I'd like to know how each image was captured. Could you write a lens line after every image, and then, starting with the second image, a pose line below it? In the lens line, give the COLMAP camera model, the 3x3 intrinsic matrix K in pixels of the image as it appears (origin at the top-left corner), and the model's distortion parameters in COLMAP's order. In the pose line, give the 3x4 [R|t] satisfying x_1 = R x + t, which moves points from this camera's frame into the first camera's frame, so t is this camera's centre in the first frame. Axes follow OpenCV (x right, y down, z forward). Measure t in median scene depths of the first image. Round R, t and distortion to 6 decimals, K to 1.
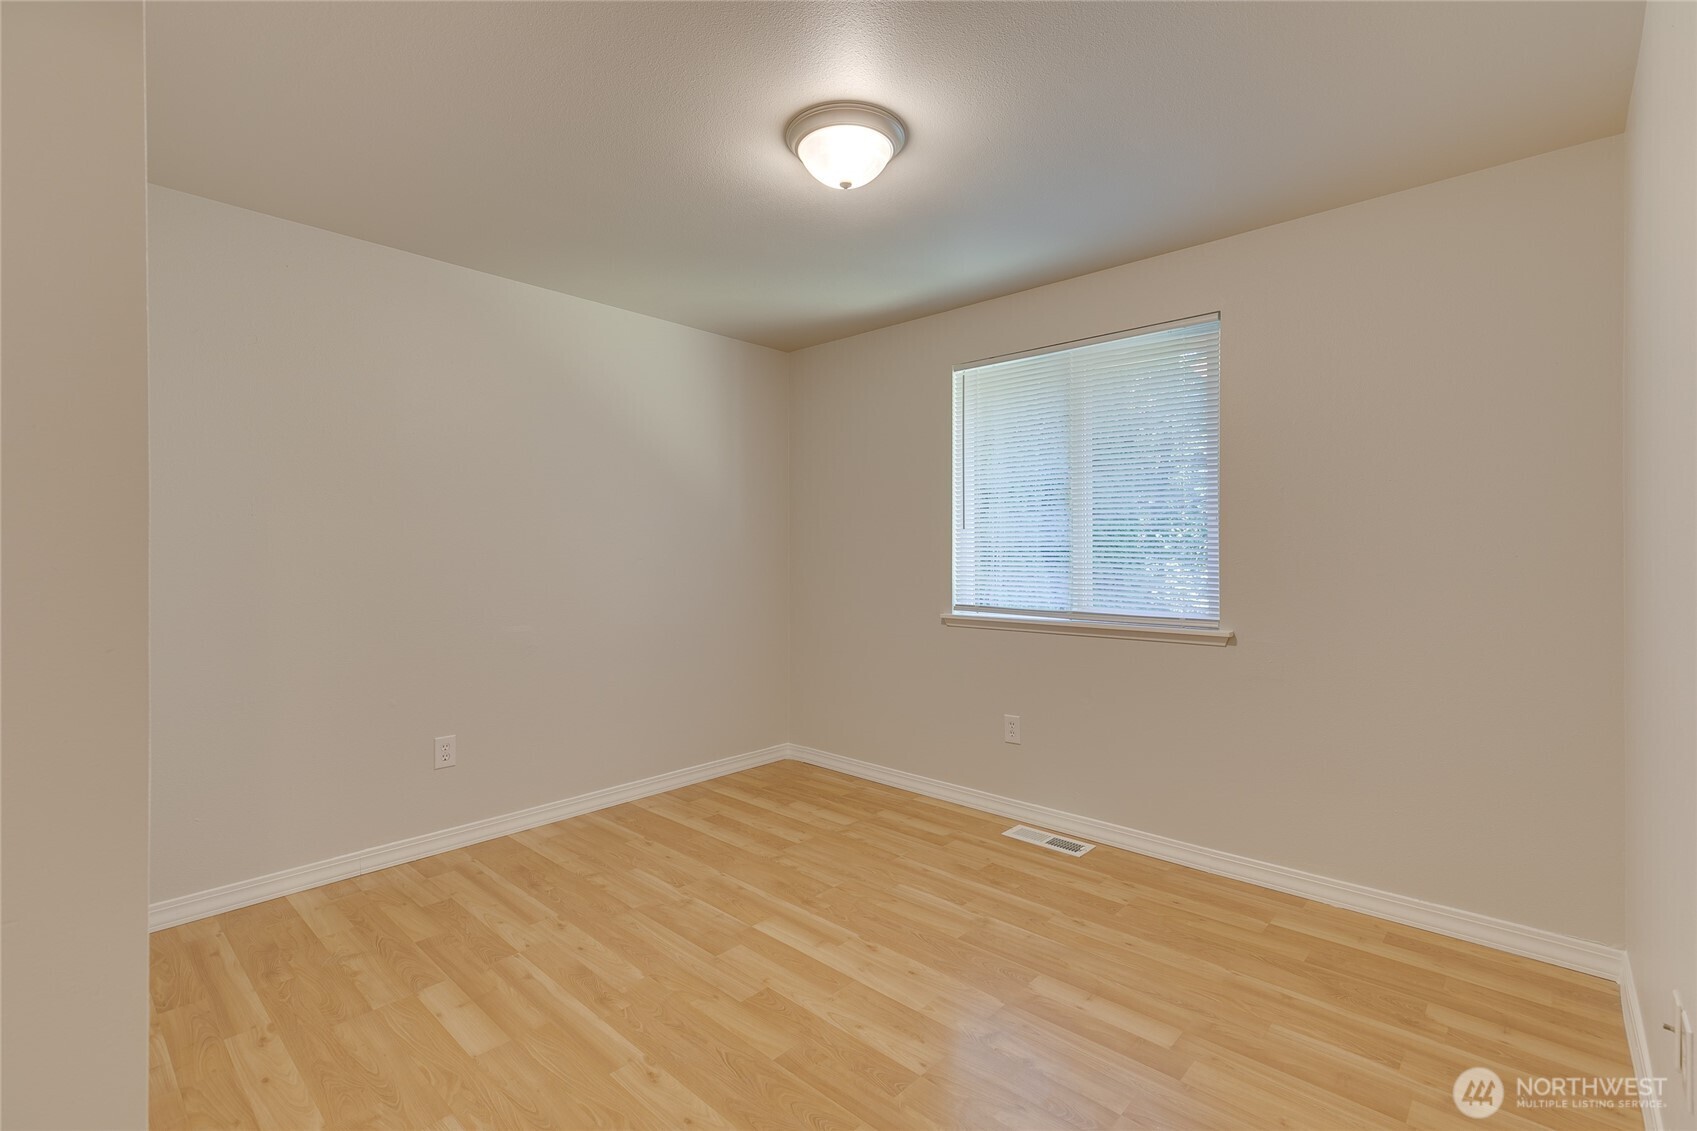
lens RADIAL K [[770.4, 0, 854.6], [0, 770.4, 557.3], [0, 0, 1]] dist [0.002237, -0.000652]
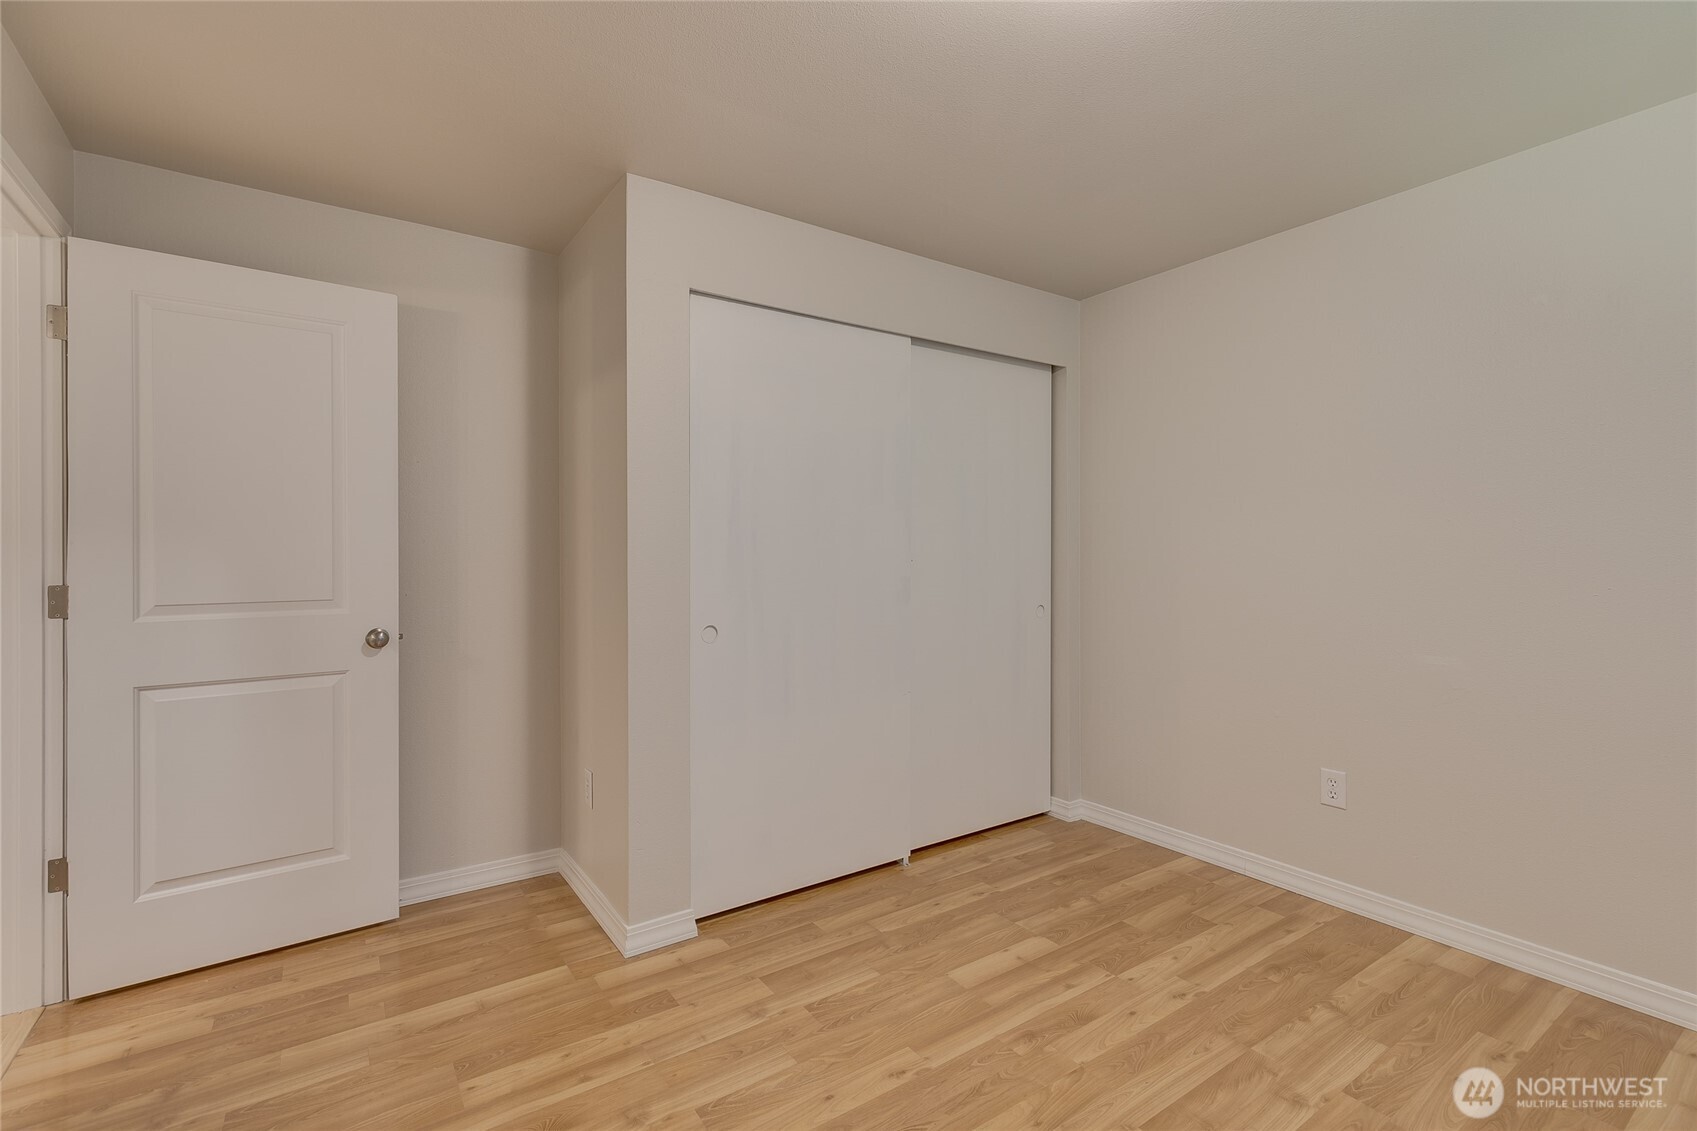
lens RADIAL K [[770.4, 0, 856.2], [0, 770.4, 565.6], [0, 0, 1]] dist [0.002237, -0.000652]
pose [[-0.232326, 0.014244, -0.972534, 0.517371], [-0.005828, 0.999854, 0.016037, -0.007812], [0.972621, 0.009394, -0.232209, 0.835517]]
